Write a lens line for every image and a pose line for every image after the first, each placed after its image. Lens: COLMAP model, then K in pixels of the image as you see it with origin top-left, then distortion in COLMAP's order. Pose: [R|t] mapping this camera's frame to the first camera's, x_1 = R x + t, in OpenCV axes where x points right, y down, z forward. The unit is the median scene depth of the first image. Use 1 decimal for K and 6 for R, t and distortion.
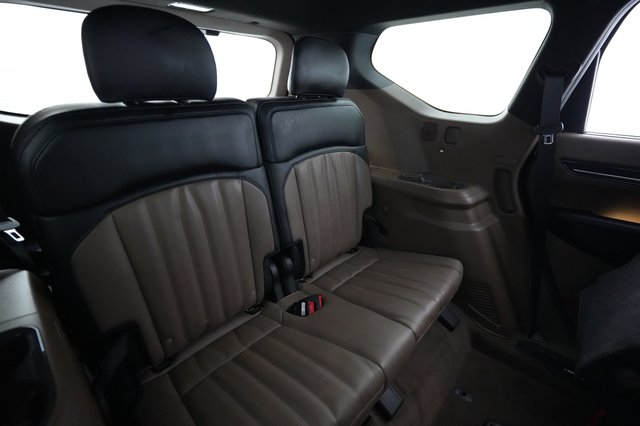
lens RADIAL K [[315.0, 0, 334.2], [0, 315.0, 212.7], [0, 0, 1]] dist [-0.000148, -0.000014]
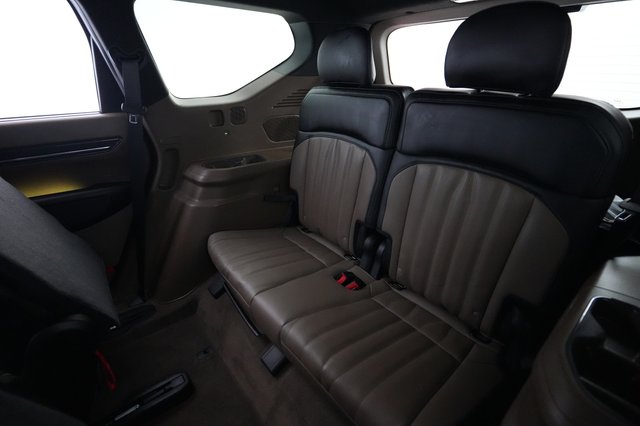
lens RADIAL K [[315.0, 0, 334.2], [0, 315.0, 212.7], [0, 0, 1]] dist [-0.000148, -0.000014]
pose [[-0.142128, 0.405954, -0.902774, 0.860471], [-0.393126, 0.813868, 0.427867, -0.361142], [0.908433, 0.415716, 0.043917, 0.870162]]
